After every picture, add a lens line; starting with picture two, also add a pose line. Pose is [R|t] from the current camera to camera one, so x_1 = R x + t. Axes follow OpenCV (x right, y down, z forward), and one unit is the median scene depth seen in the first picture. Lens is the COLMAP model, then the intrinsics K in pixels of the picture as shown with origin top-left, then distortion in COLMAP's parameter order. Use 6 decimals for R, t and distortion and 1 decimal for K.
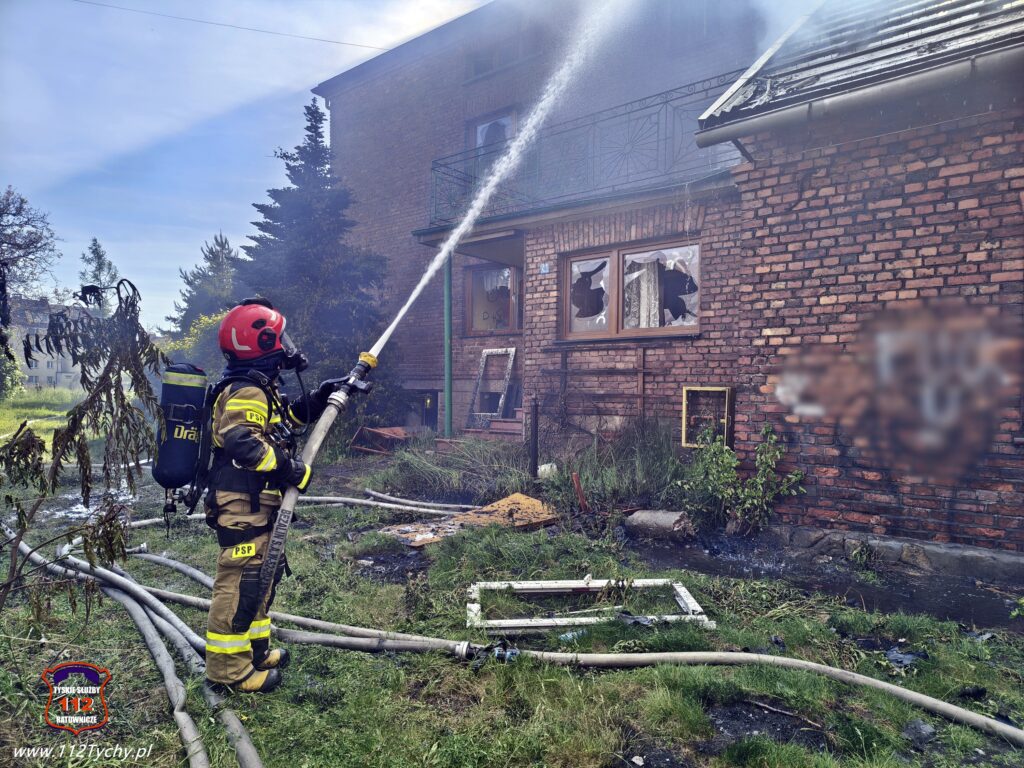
lens RADIAL K [[707.3, 0, 508.0], [0, 707.3, 385.3], [0, 0, 1]] dist [0.006526, -0.015814]
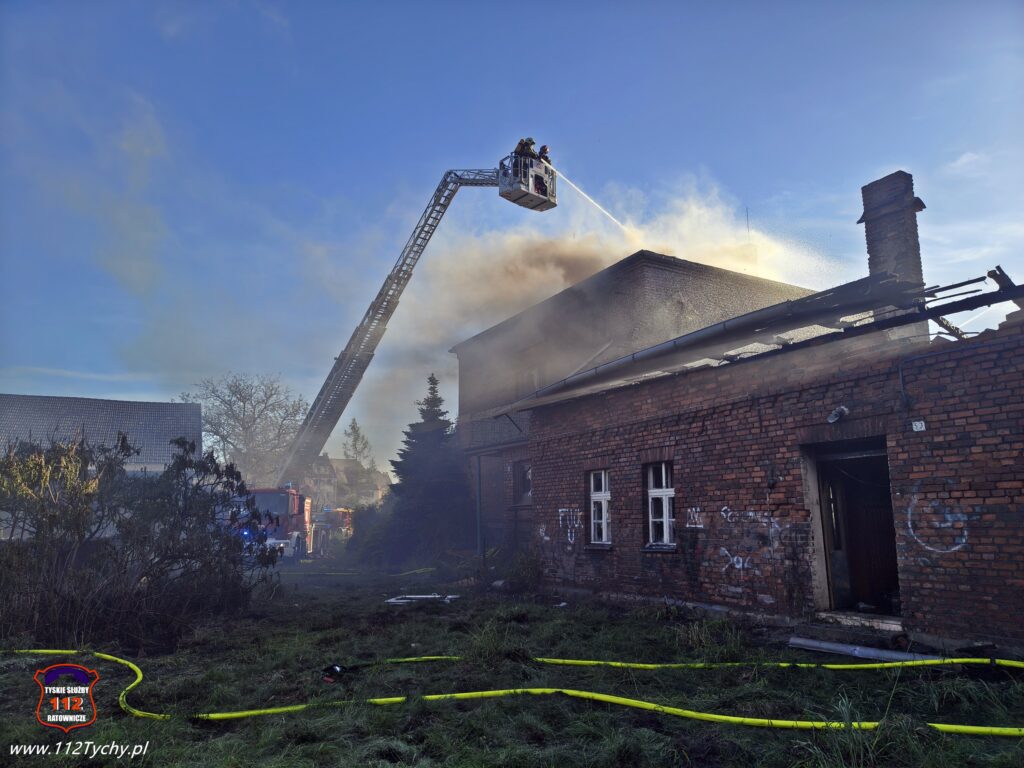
lens RADIAL K [[707.3, 0, 492.8], [0, 707.3, 388.9], [0, 0, 1]] dist [0.006526, -0.015814]
pose [[0.935377, -0.082726, -0.343839, 0.757323], [0.021666, 0.983834, -0.177767, -0.029563], [0.352987, 0.158829, 0.922049, -0.989421]]
